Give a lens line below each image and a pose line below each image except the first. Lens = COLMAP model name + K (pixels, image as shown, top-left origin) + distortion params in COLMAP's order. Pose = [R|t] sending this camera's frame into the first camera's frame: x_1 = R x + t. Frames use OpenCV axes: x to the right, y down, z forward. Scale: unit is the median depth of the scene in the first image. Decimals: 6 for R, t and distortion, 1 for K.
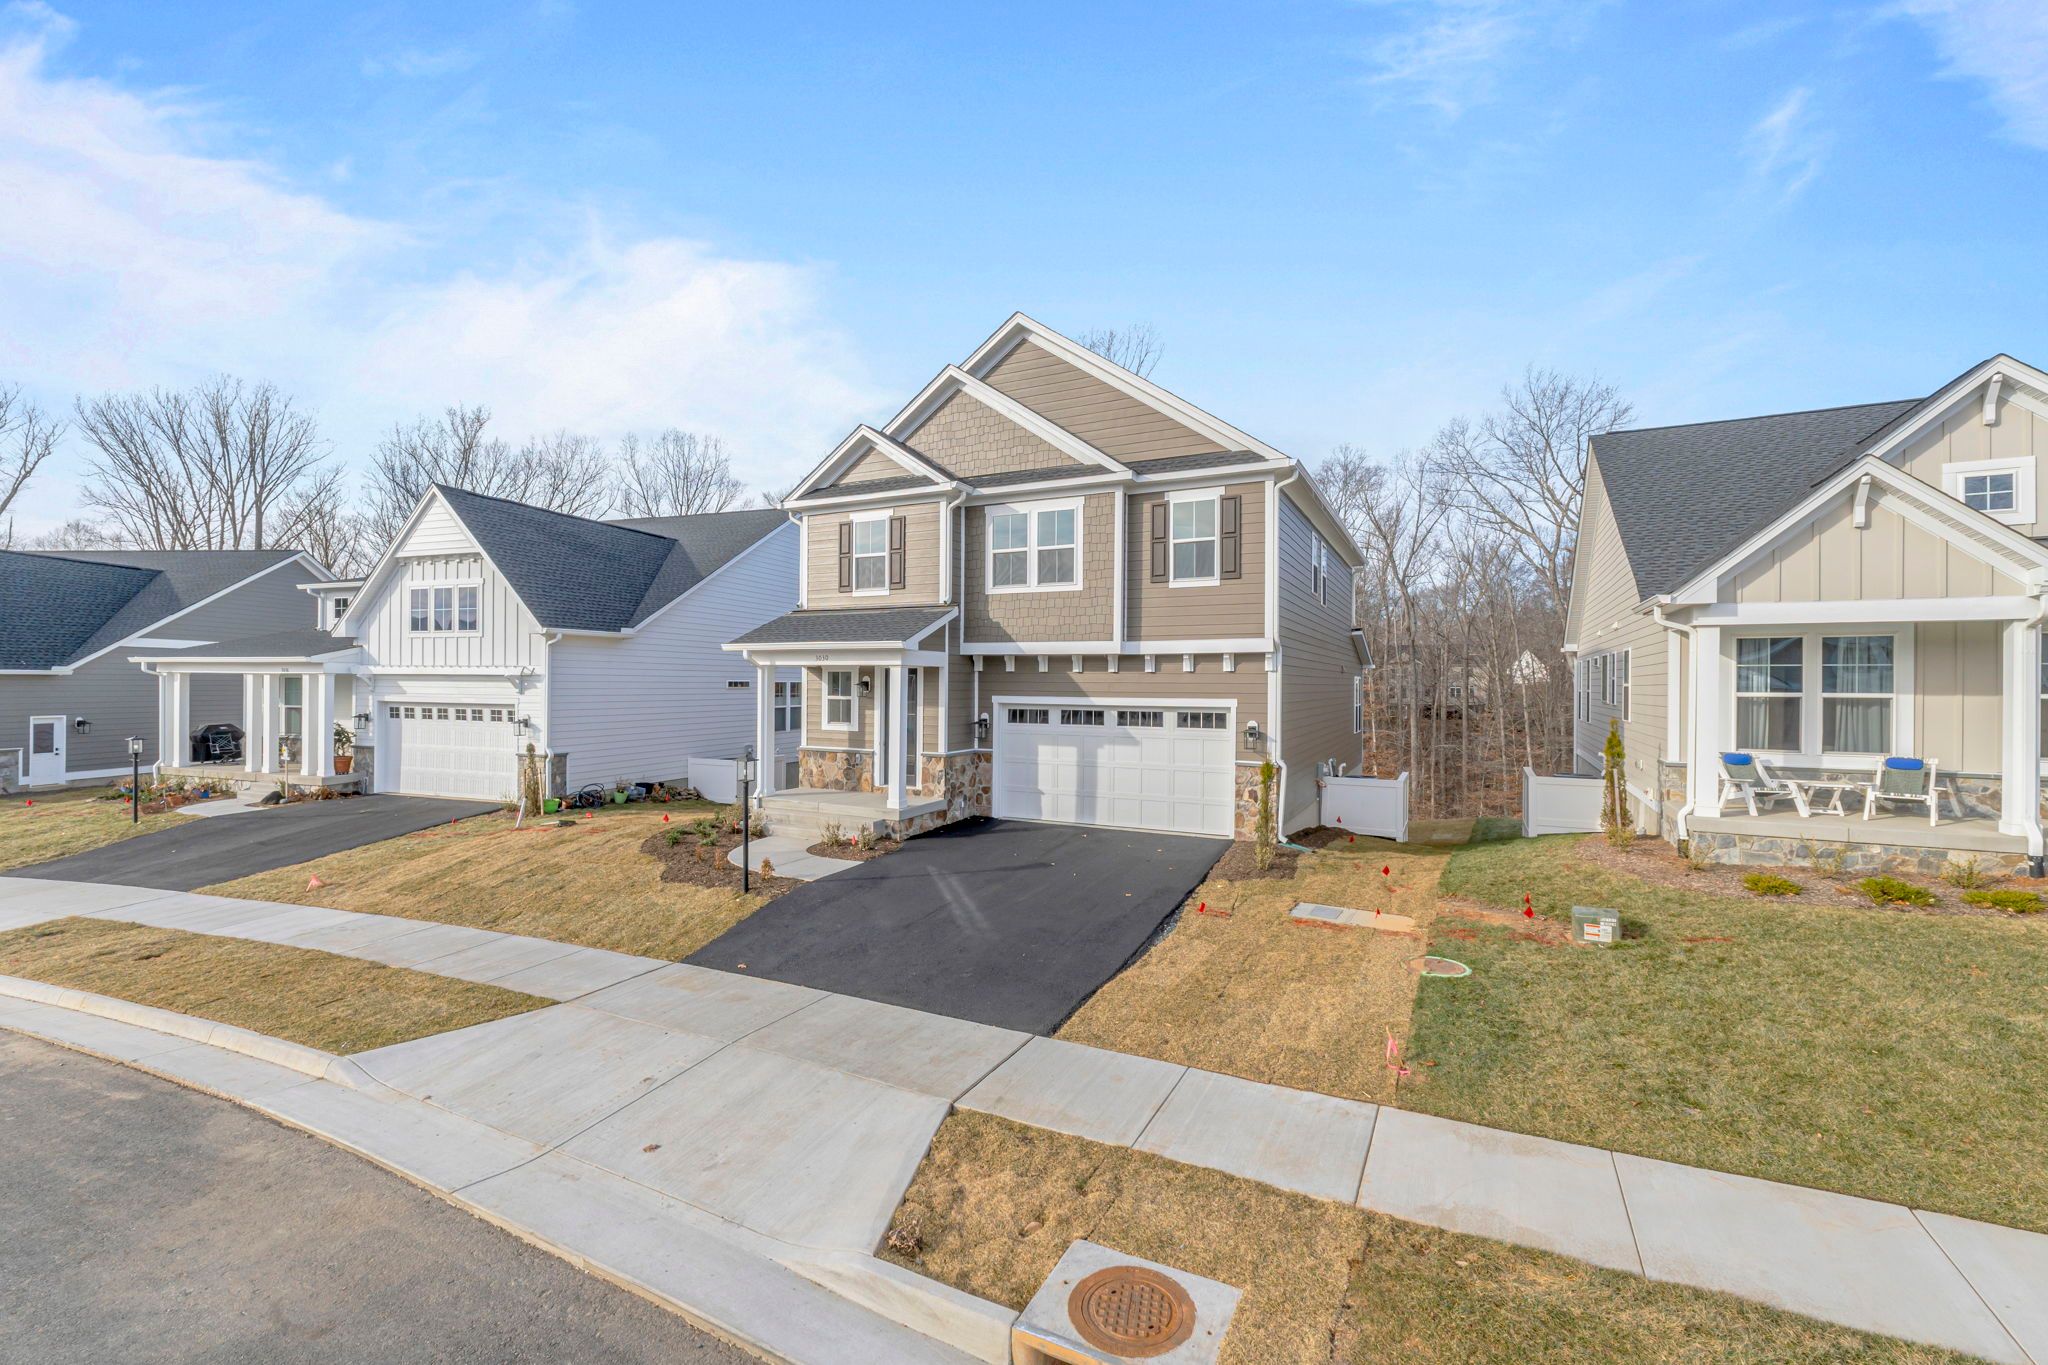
lens RADIAL K [[915.1, 0, 1016.7], [0, 915.1, 688.5], [0, 0, 1]] dist [-0.008790, -0.000093]
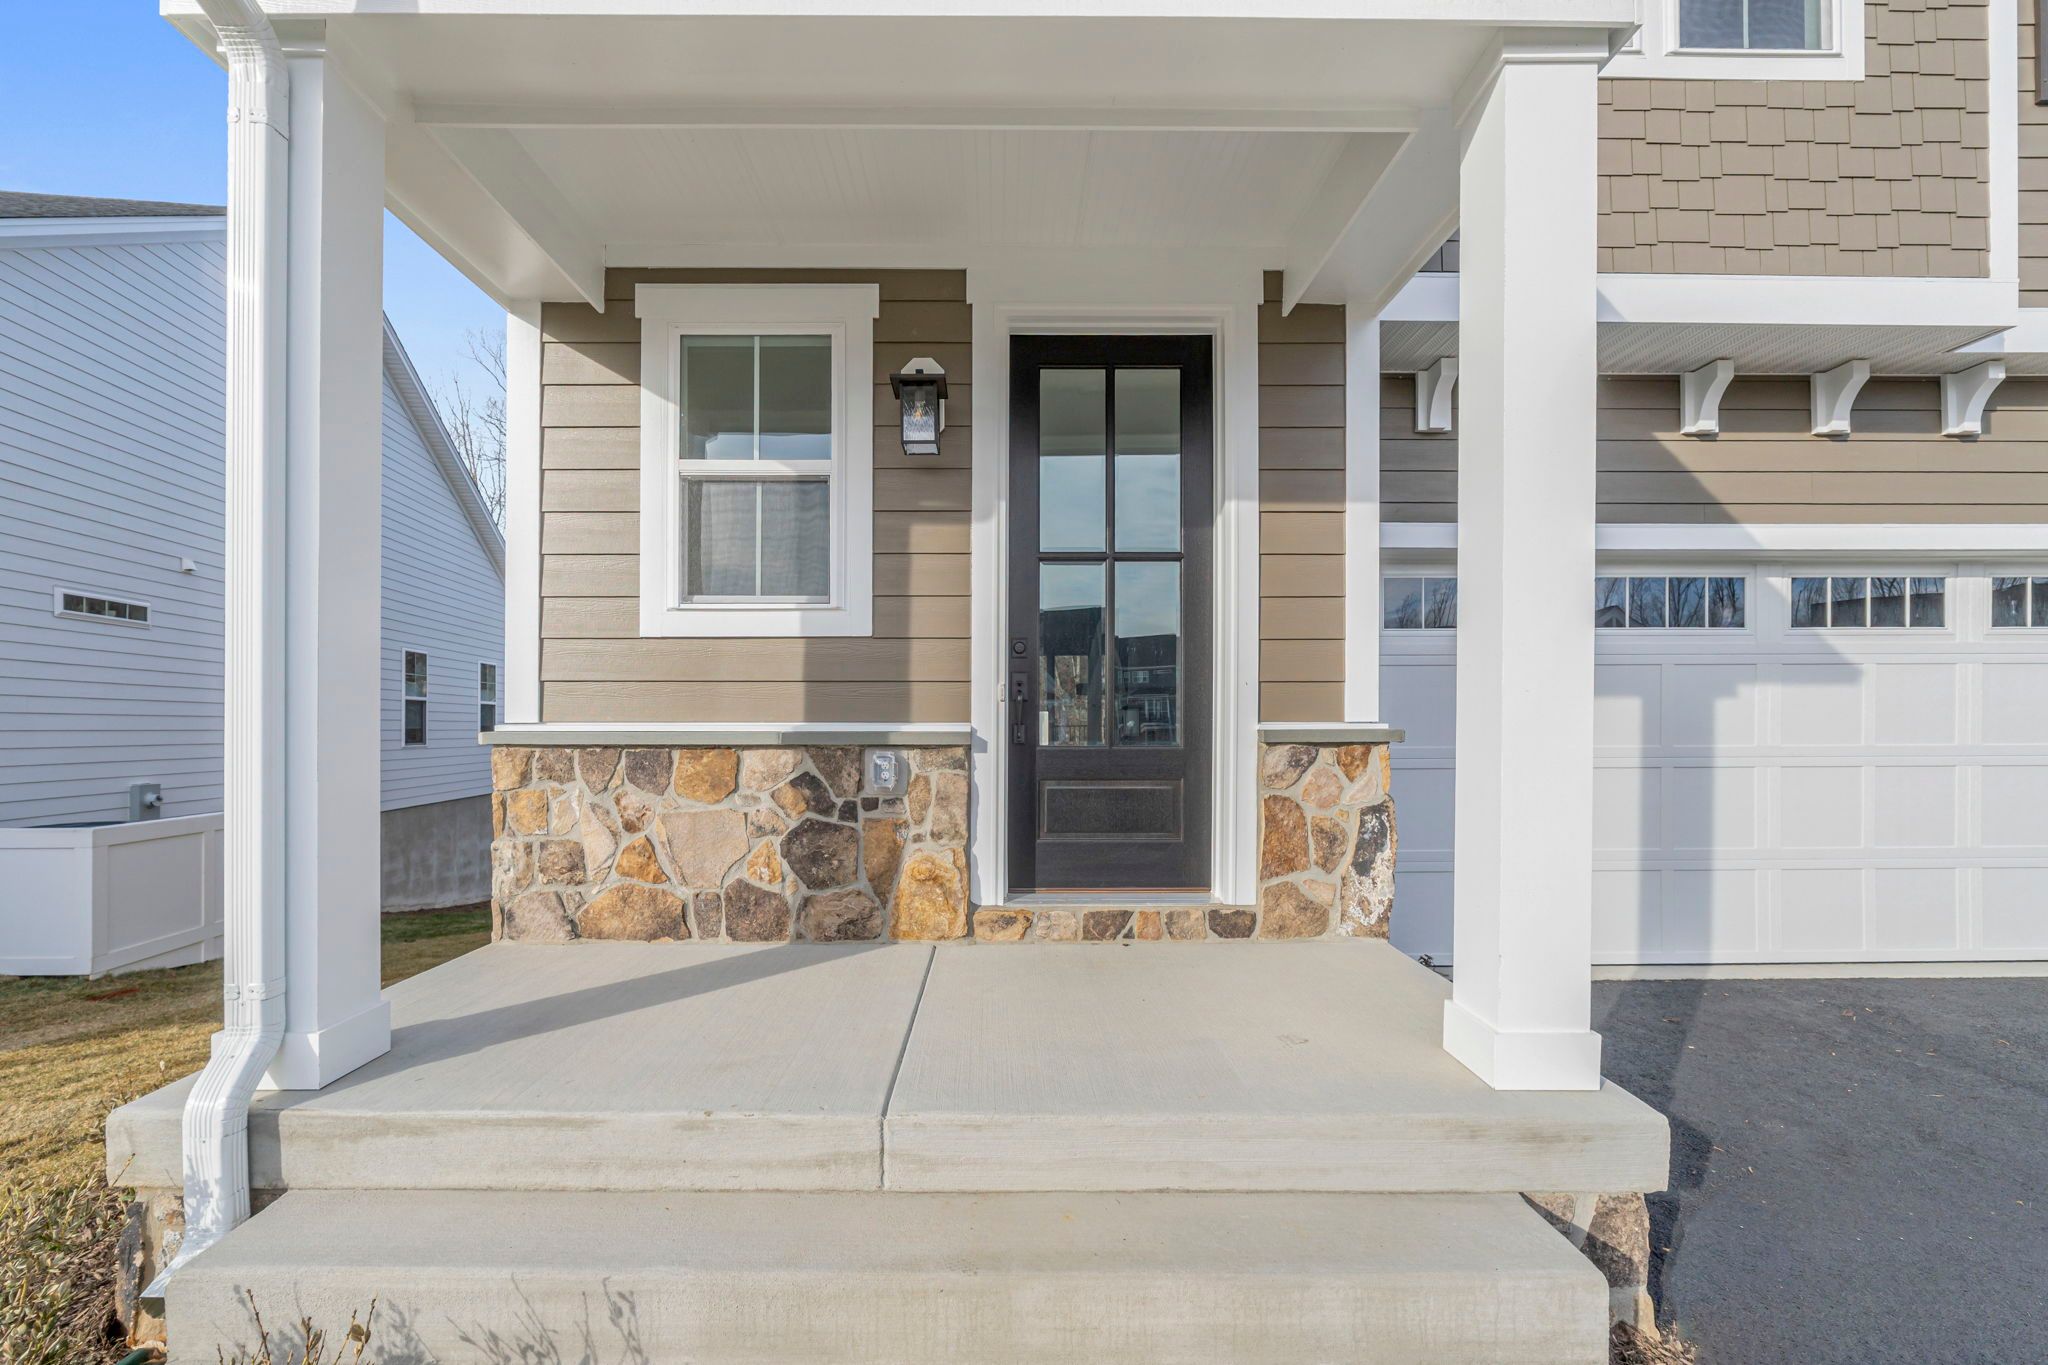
lens RADIAL K [[870.5, 0, 988.4], [0, 870.5, 735.0], [0, 0, 1]] dist [-0.002272, -0.000111]
pose [[0.886456, -0.009550, 0.462714, -0.258325], [0.011548, 0.999932, -0.001486, 0.074711], [-0.462669, 0.006661, 0.886506, 0.890904]]
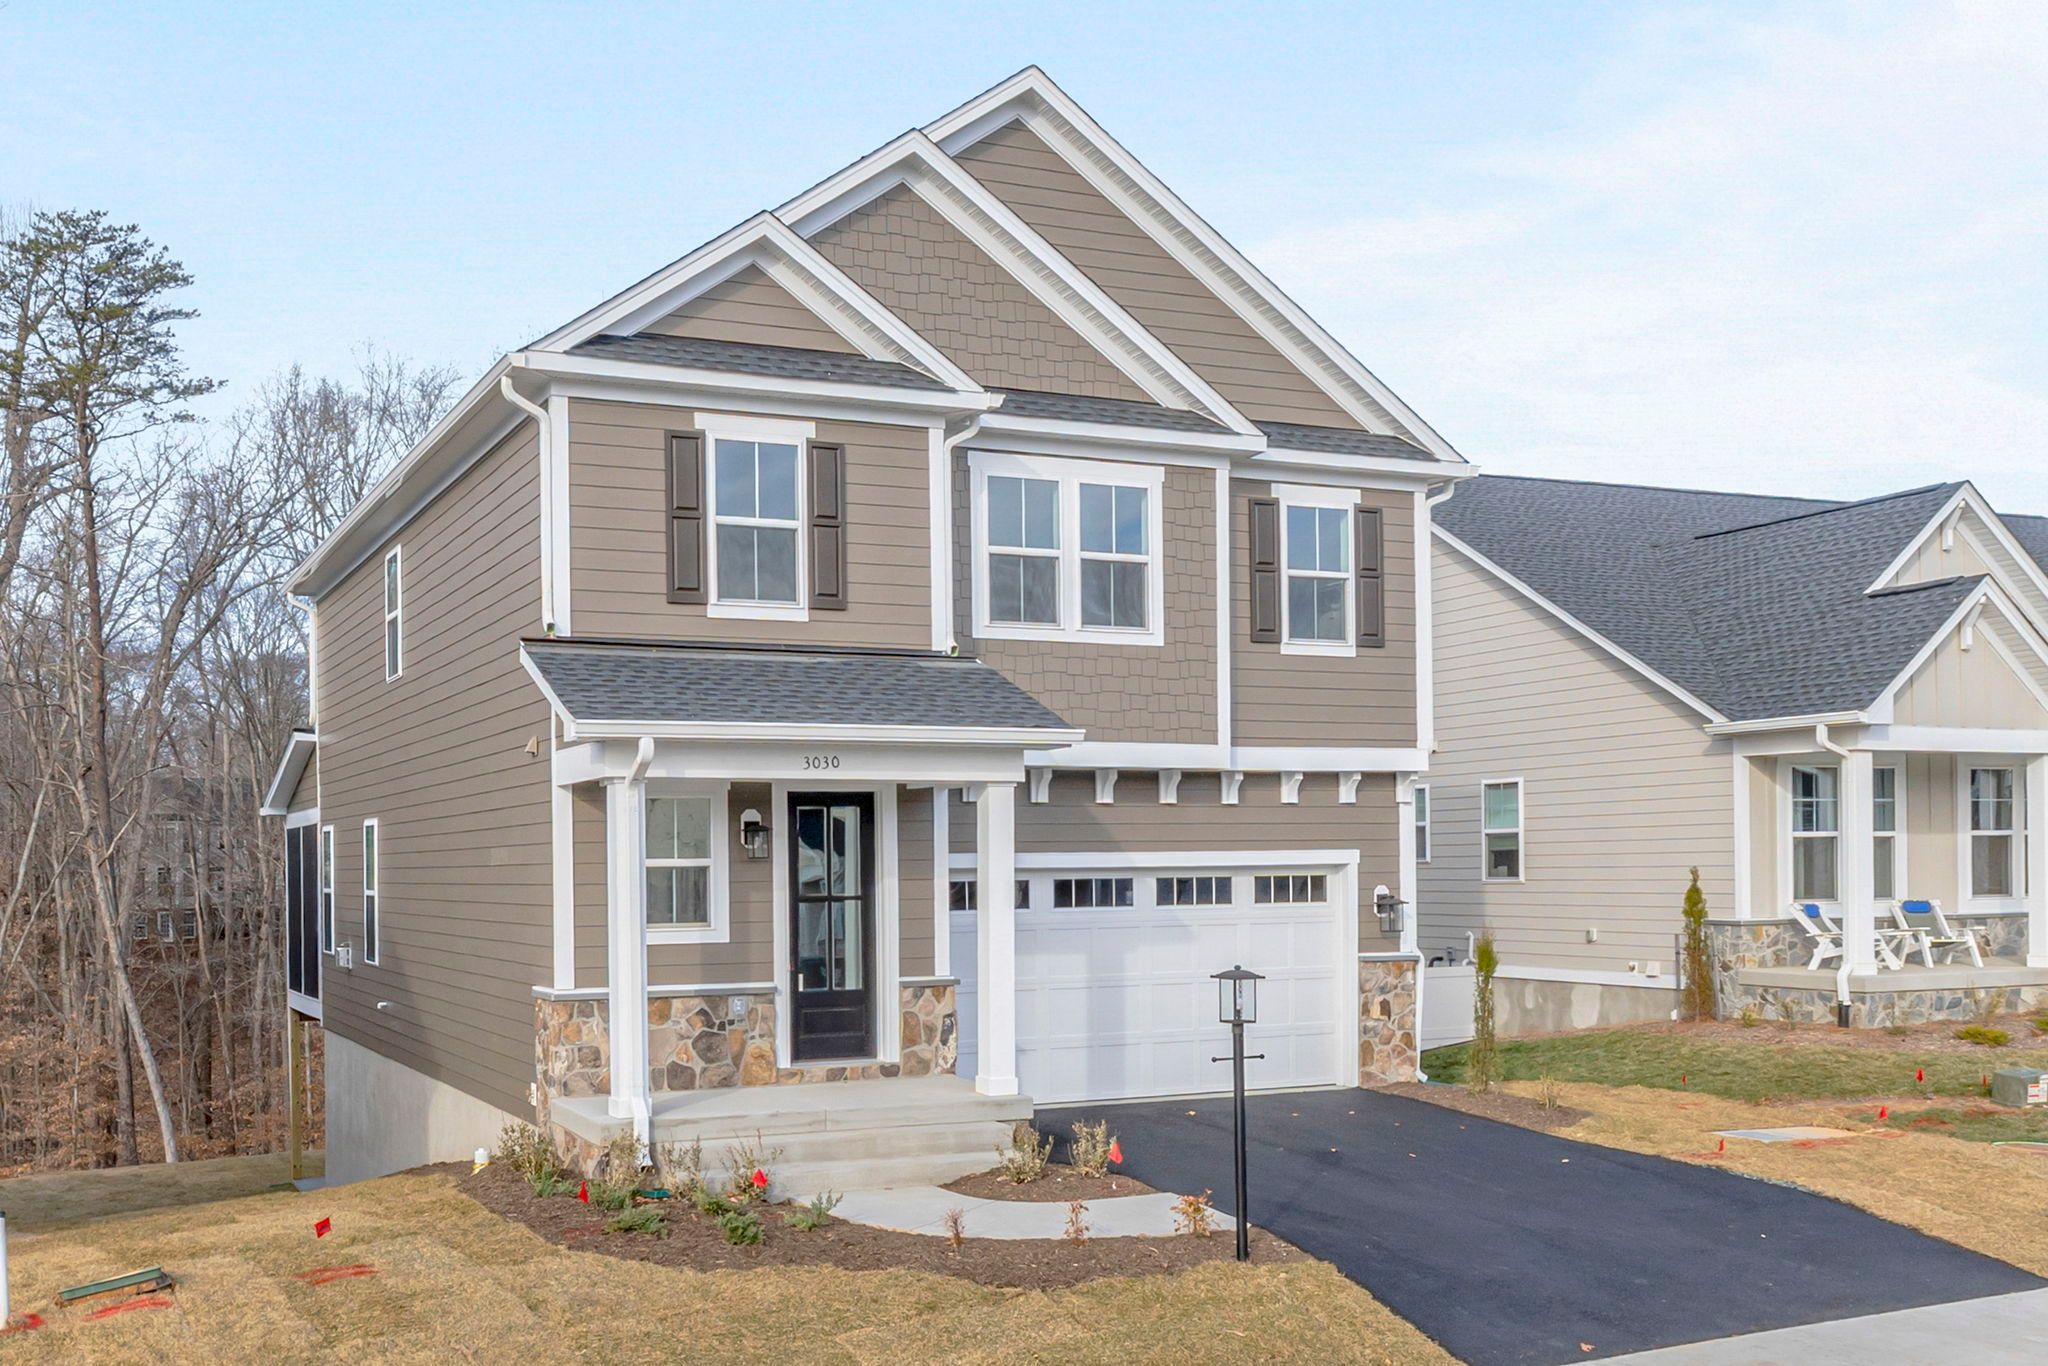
lens RADIAL K [[2120.4, 0, 1022.4], [0, 2120.4, 867.2], [0, 0, 1]] dist [-0.008538, -0.001149]
pose [[0.580246, -0.013722, 0.814326, -0.953705], [0.020400, 0.999789, 0.002312, 0.014428], [-0.814186, 0.015271, 0.580404, 0.361256]]
